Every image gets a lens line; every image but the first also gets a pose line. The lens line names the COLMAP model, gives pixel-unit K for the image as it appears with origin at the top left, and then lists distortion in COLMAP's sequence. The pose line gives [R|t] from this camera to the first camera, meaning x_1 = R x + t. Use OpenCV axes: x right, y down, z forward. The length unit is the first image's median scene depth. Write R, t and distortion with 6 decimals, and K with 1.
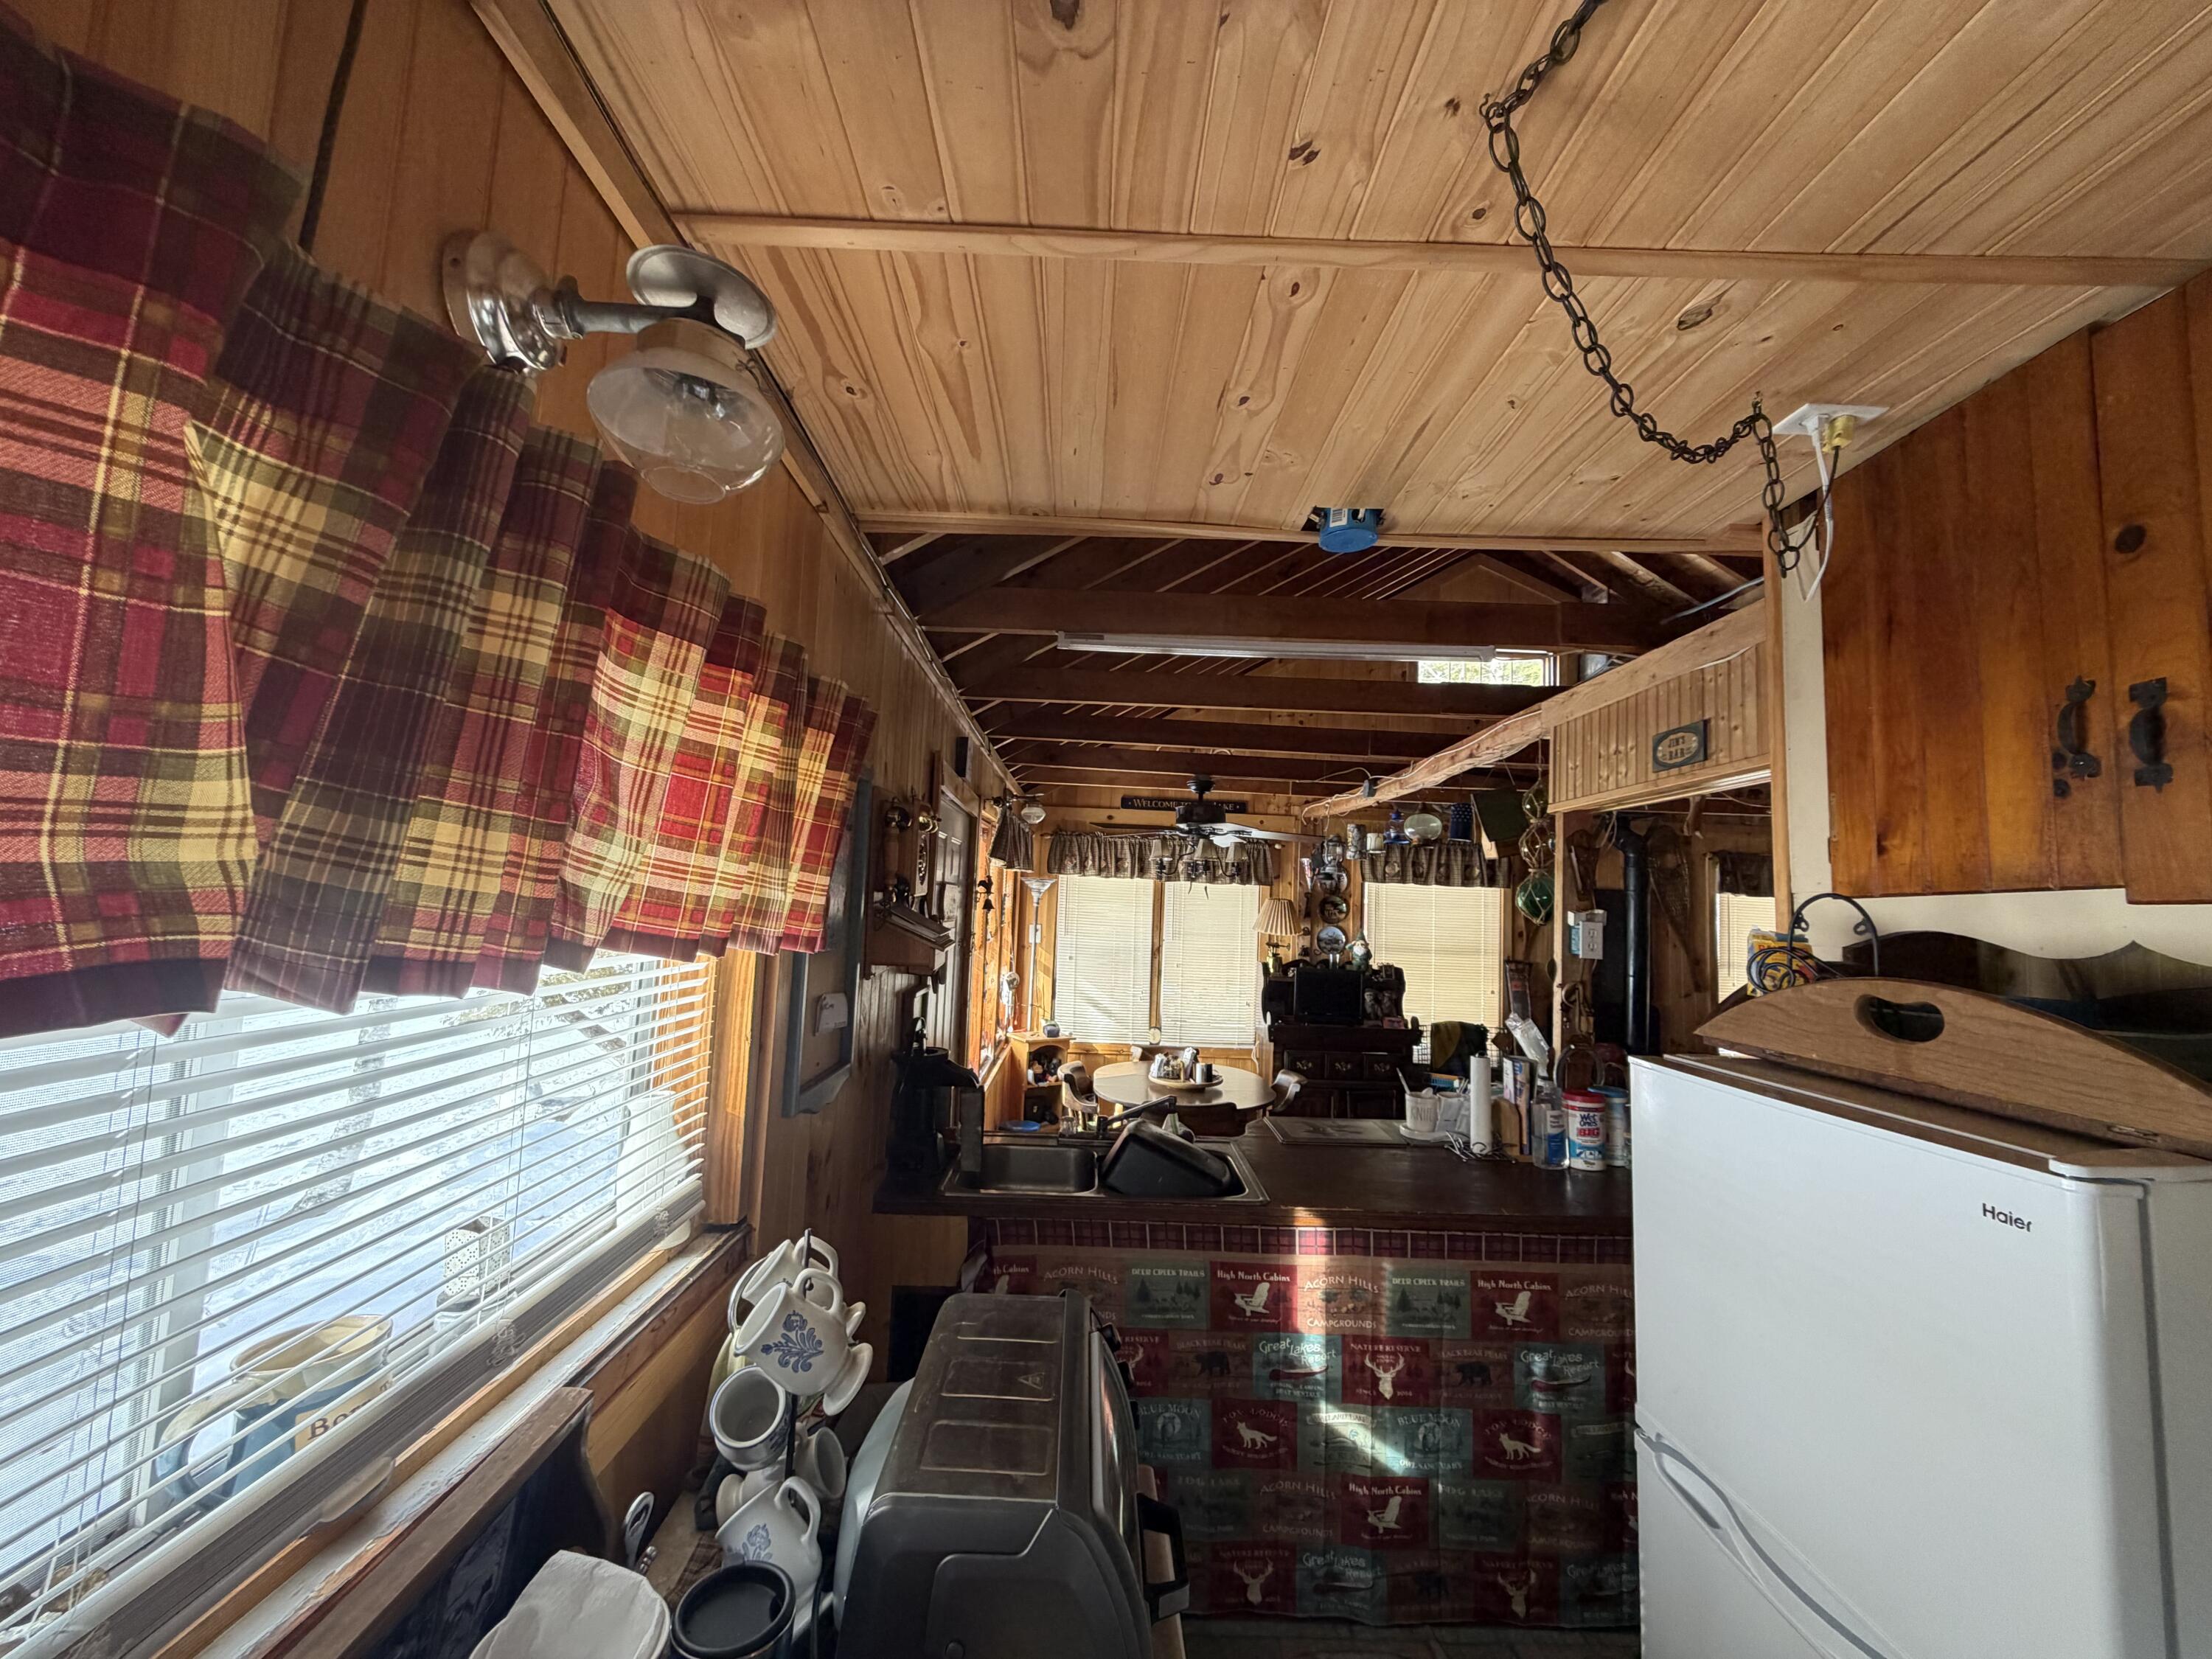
lens RADIAL K [[878.7, 0, 1102.1], [0, 878.7, 827.1], [0, 0, 1]] dist [0.000591, 0.000305]
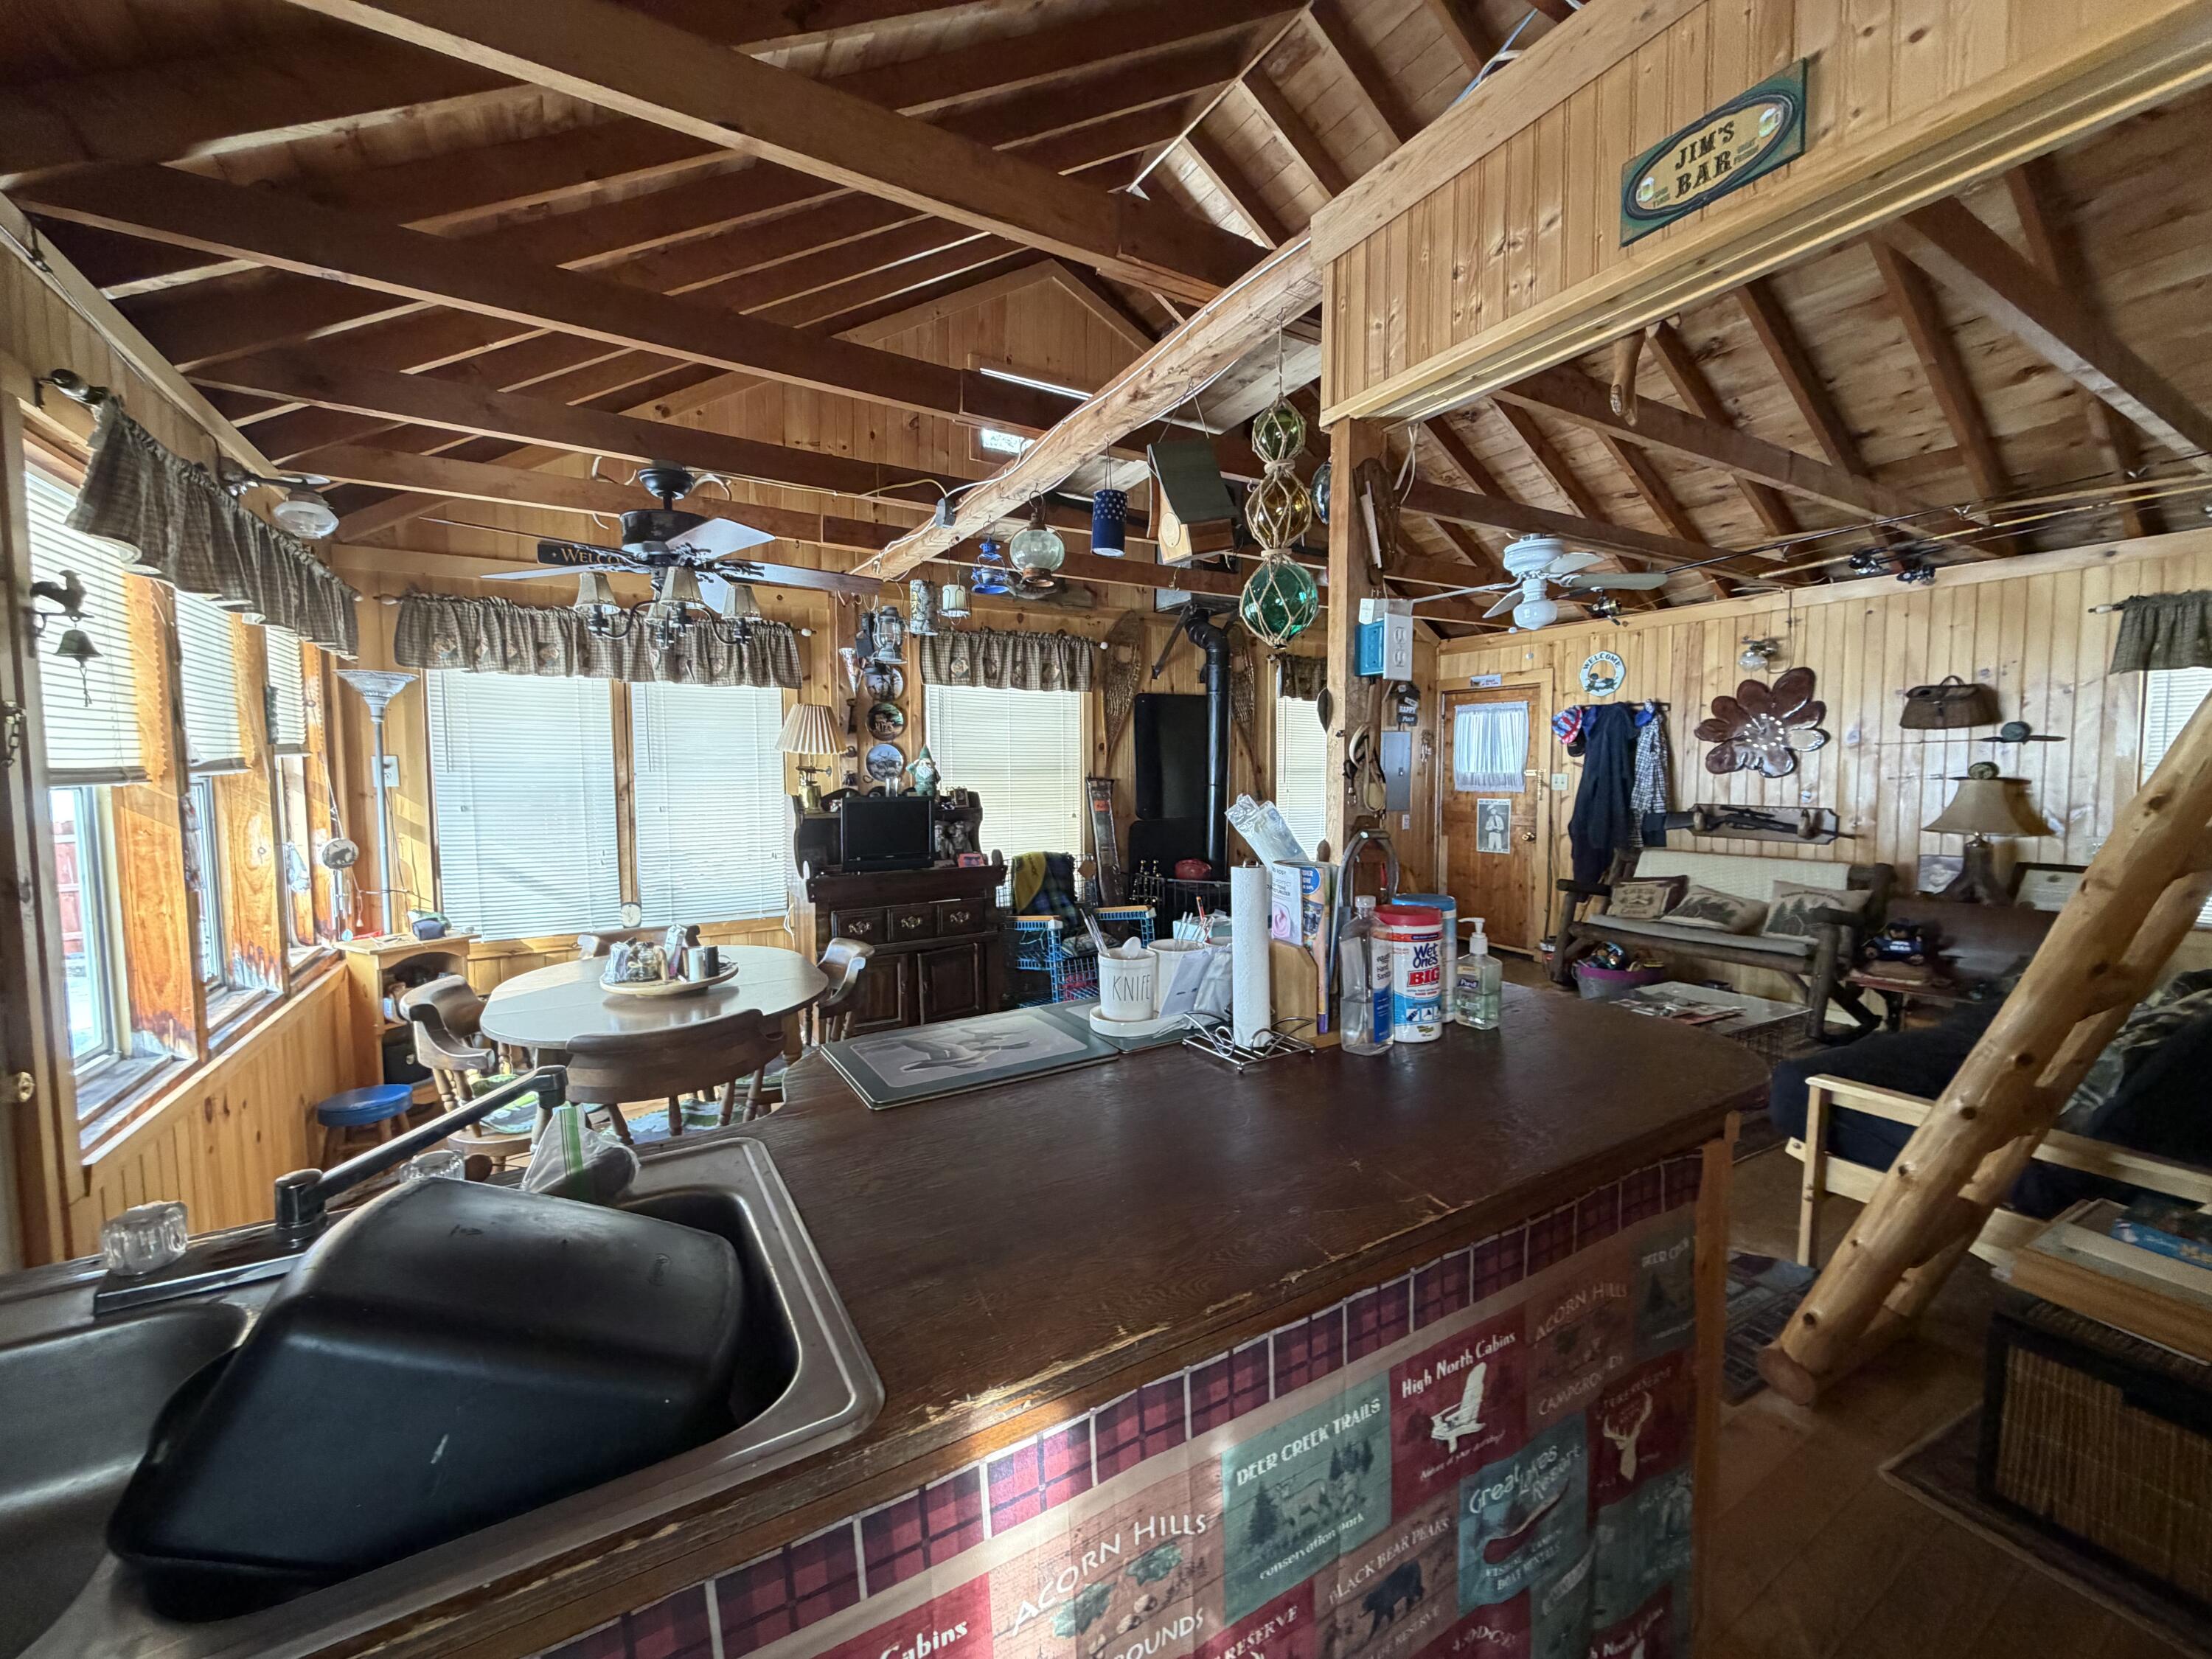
lens RADIAL K [[878.7, 0, 1100.0], [0, 878.7, 829.8], [0, 0, 1]] dist [0.000591, 0.000305]
pose [[0.865411, -0.078166, 0.494928, 0.044896], [-0.000891, 0.987515, 0.157519, 0.070885], [-0.501061, -0.136760, 0.854537, 0.270449]]
